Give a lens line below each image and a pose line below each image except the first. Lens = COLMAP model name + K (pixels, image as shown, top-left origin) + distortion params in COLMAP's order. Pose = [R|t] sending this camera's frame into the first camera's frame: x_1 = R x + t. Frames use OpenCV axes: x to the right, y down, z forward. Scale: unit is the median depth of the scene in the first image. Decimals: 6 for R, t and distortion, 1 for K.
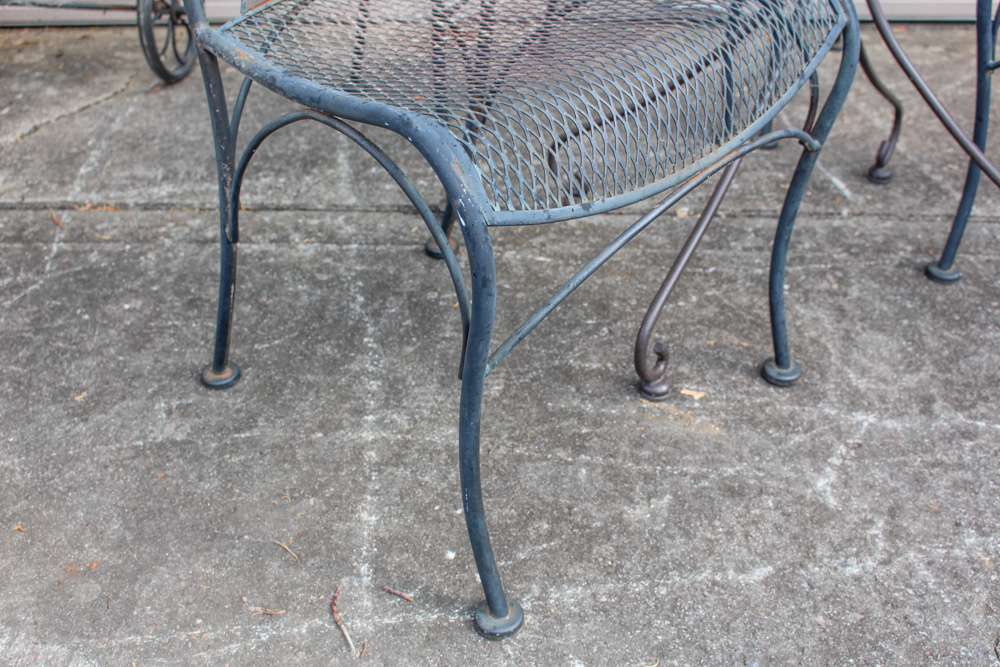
lens RADIAL K [[1196.4, 0, 484.9], [0, 1196.4, 333.8], [0, 0, 1]] dist [-0.079784, 0.000000]
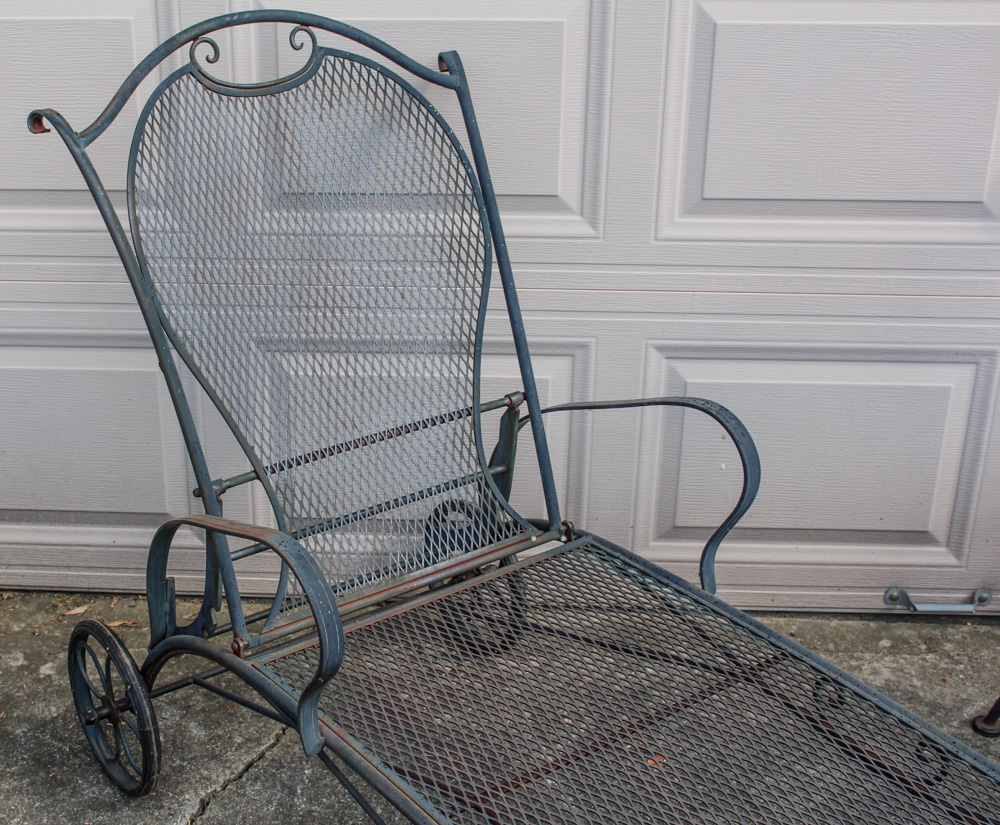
lens RADIAL K [[1595.1, 0, 359.4], [0, 1595.1, 407.8], [0, 0, 1]] dist [-0.069615, 0.000000]
pose [[0.999820, 0.016310, 0.009652, -0.404361], [-0.014969, 0.991958, -0.125683, -0.441003], [-0.011624, 0.125516, 0.992023, -0.204196]]
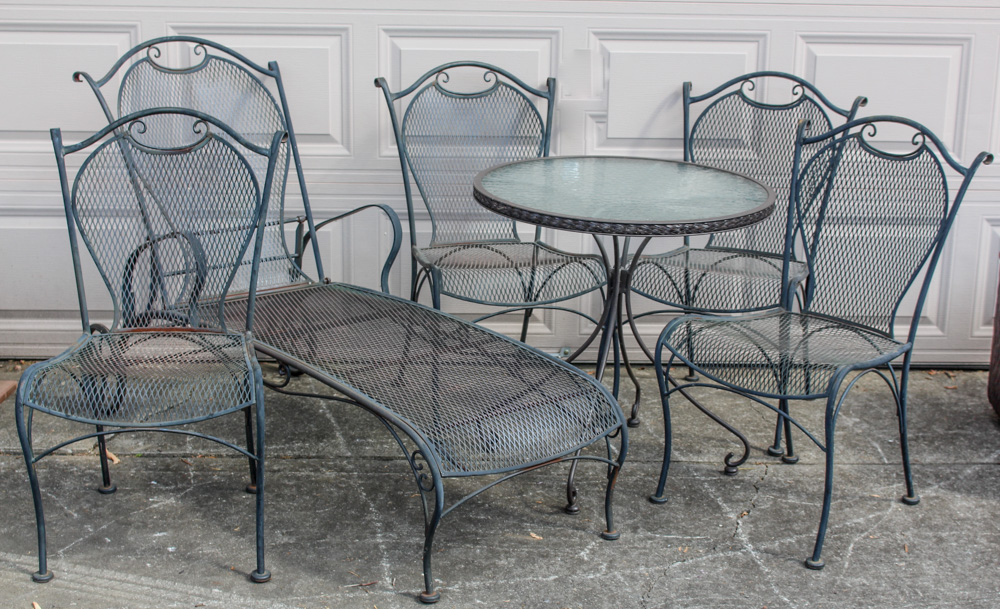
lens RADIAL K [[1698.3, 0, 522.2], [0, 1698.3, 307.8], [0, 0, 1]] dist [-0.024593, 0.000000]
pose [[0.992618, 0.017422, 0.120024, -0.203957], [0.019011, 0.955043, -0.295856, 0.560284], [-0.119782, 0.295954, 0.947662, -1.953137]]
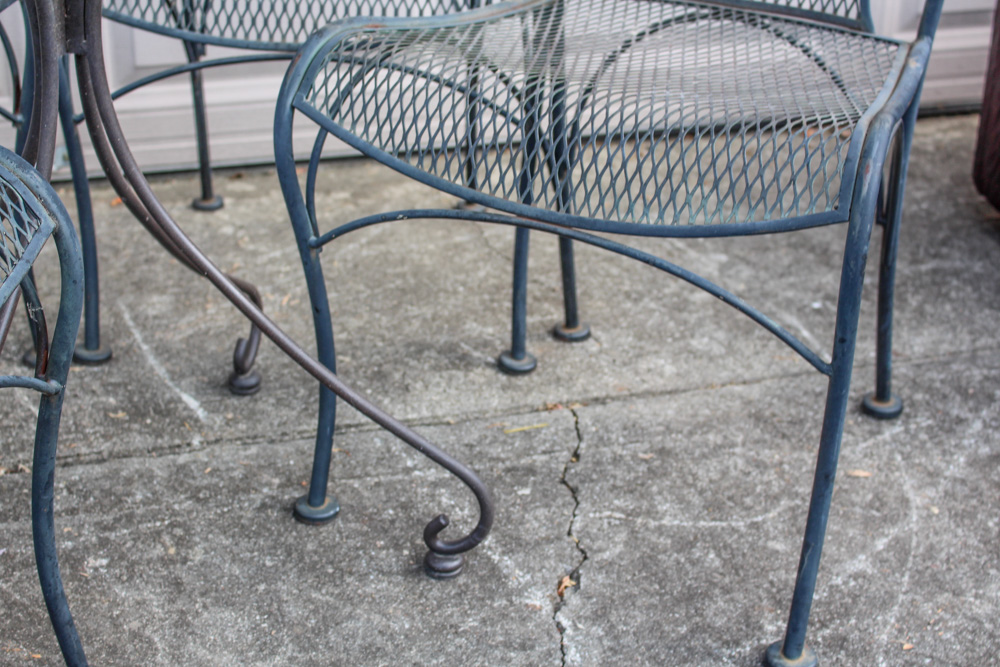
lens RADIAL K [[1712.4, 0, 494.9], [0, 1712.4, 335.9], [0, 0, 1]] dist [-0.020671, 0.000000]
pose [[0.936643, -0.110120, 0.332525, 0.158274], [0.154622, 0.981786, -0.110403, -0.024858], [-0.314311, 0.154824, 0.936610, -0.083664]]
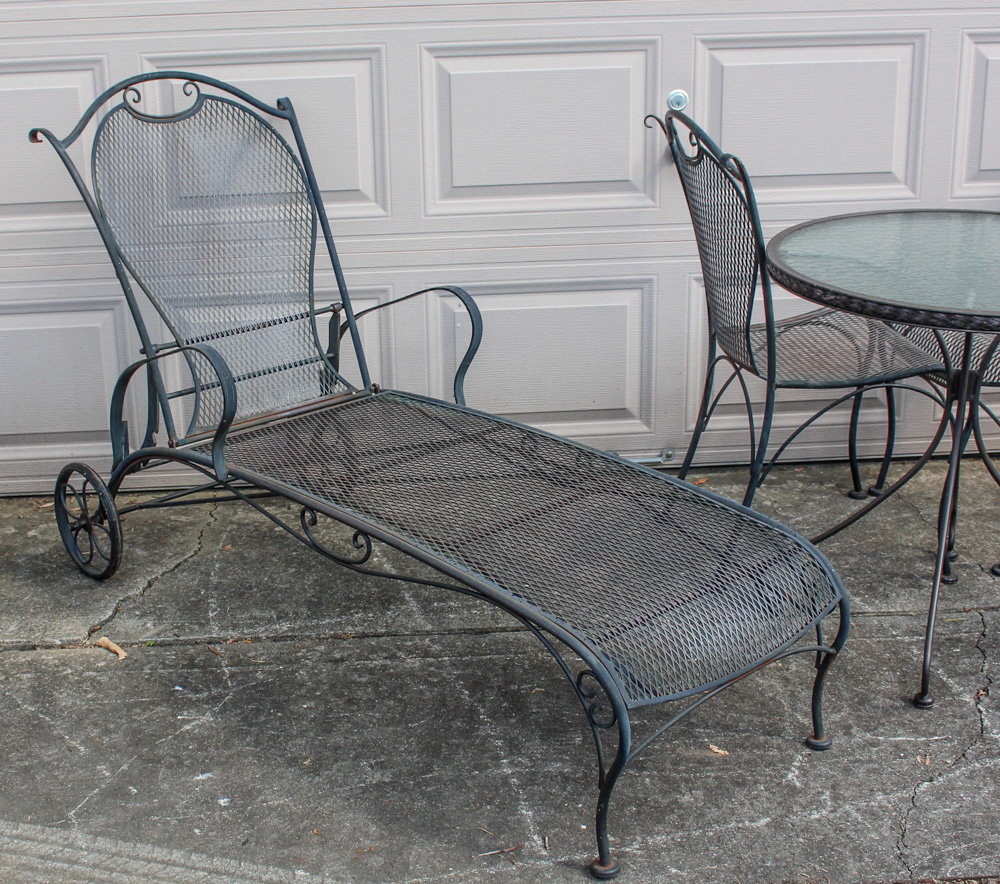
lens RADIAL K [[1713.5, 0, 416.9], [0, 1713.5, 424.6], [0, 0, 1]] dist [-0.103418, 0.000000]
pose [[0.992422, -0.037451, 0.117027, -0.430738], [0.063850, 0.970916, -0.230750, 0.142850], [-0.104982, 0.236473, 0.965950, -1.180437]]
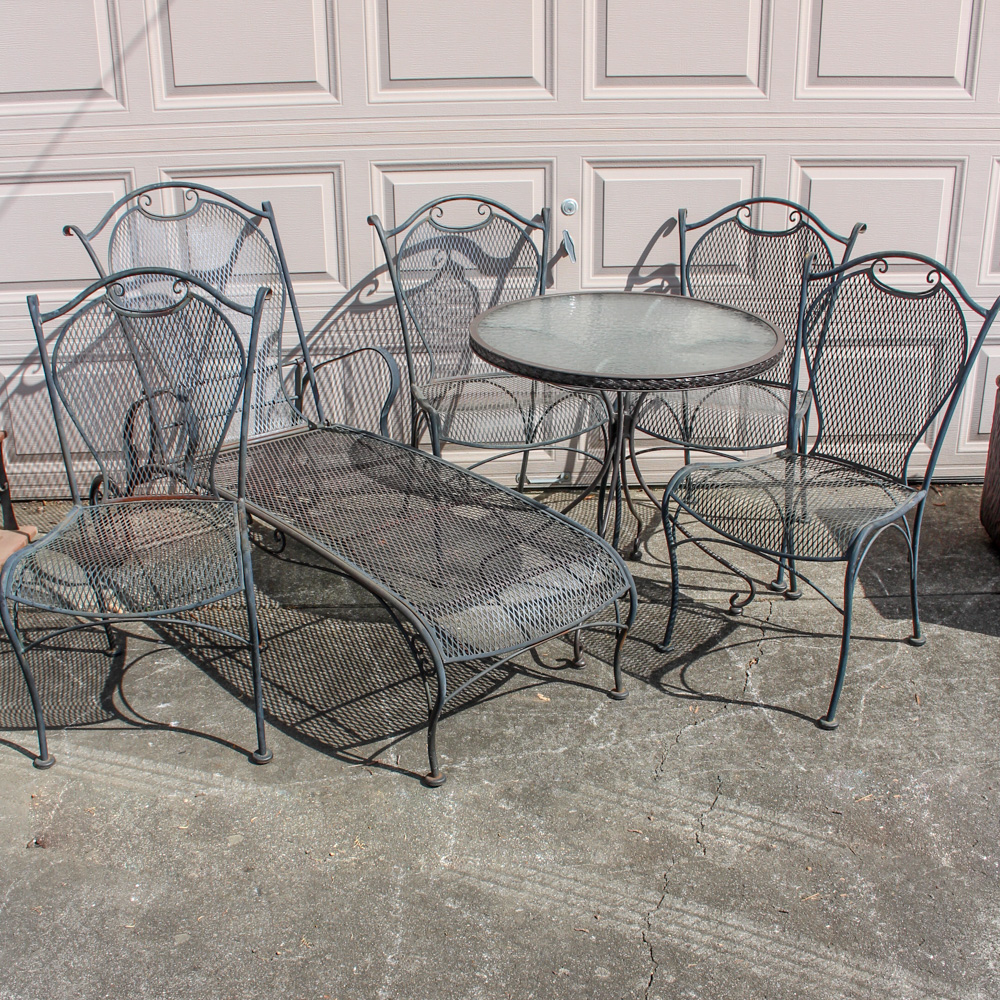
lens RADIAL K [[1356.9, 0, 485.9], [0, 1356.9, 550.4], [0, 0, 1]] dist [-0.130826, 0.000000]
pose [[0.995306, -0.023760, 0.093816, -0.128077], [0.038476, 0.986638, -0.158319, 0.184795], [-0.088801, 0.161185, 0.982921, -1.349901]]
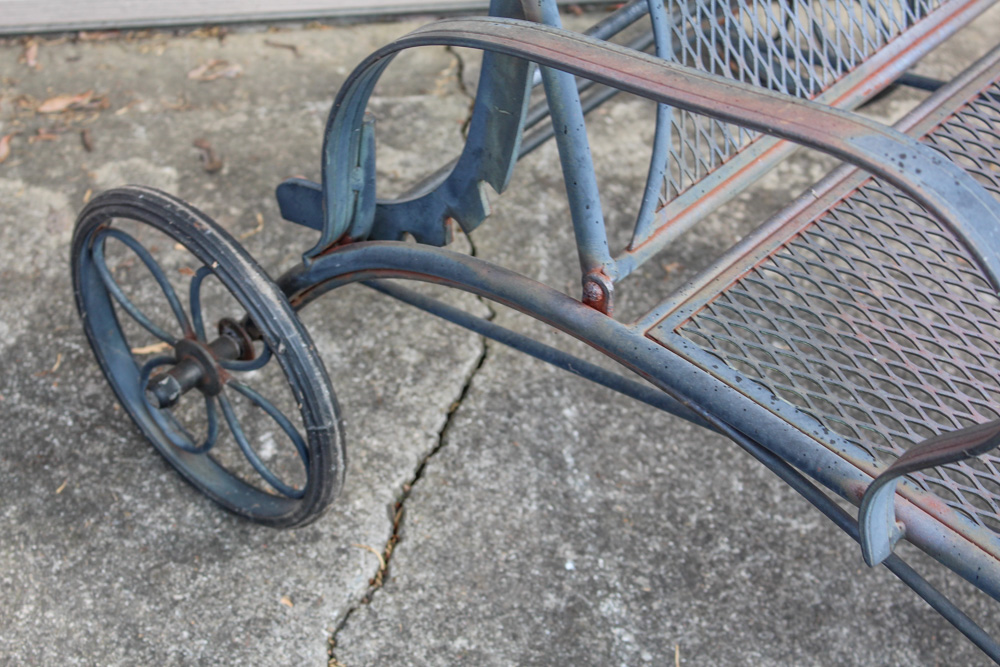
lens RADIAL K [[2405.7, 0, 497.4], [0, 2405.7, 335.7], [0, 0, 1]] dist [0.011312, 0.000000]
pose [[0.971300, -0.104587, 0.213632, -0.732877], [0.047965, 0.965816, 0.254752, -0.631550], [-0.232973, -0.237194, 0.943113, 0.303790]]
